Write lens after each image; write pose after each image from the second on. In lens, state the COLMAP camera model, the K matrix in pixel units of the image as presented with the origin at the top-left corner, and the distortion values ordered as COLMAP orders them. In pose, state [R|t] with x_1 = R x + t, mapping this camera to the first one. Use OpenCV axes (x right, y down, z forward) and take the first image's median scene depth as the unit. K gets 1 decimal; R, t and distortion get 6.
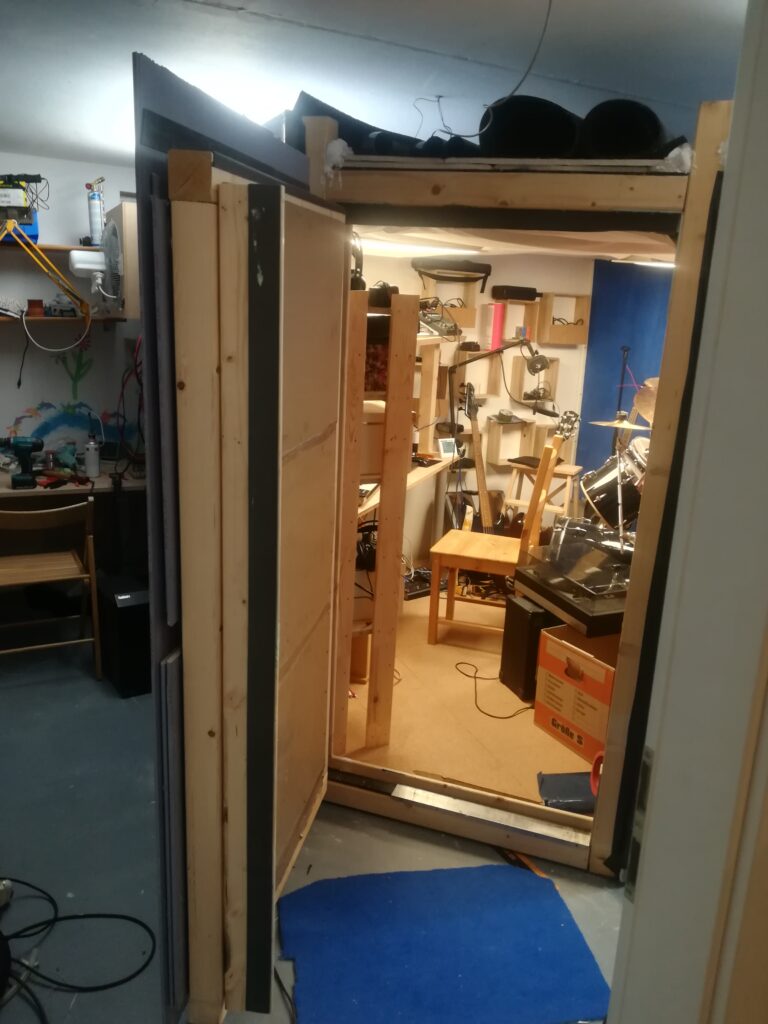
lens RADIAL K [[758.5, 0, 384.0], [0, 758.5, 512.0], [0, 0, 1]] dist [0.051097, -0.075279]
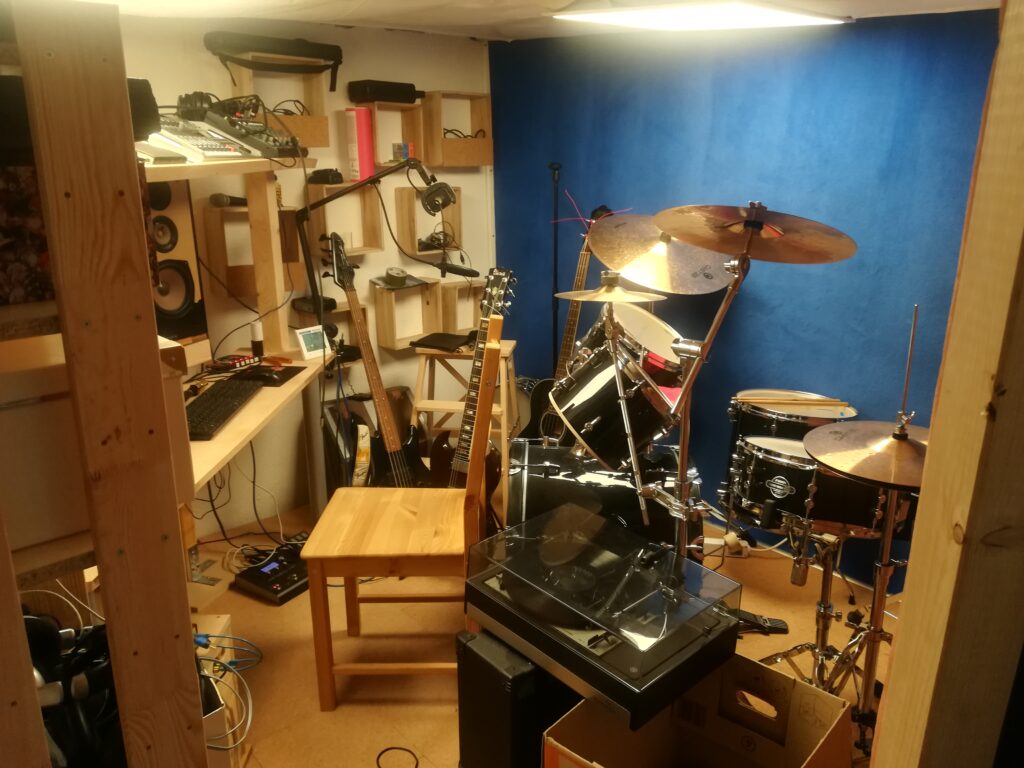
lens RADIAL K [[758.5, 0, 517.1], [0, 758.5, 382.7], [0, 0, 1]] dist [0.051097, -0.075279]
pose [[0.942905, -0.143418, 0.300602, 0.043040], [0.130513, 0.989462, 0.062695, -0.060078], [-0.306426, -0.019883, 0.951687, 0.310760]]
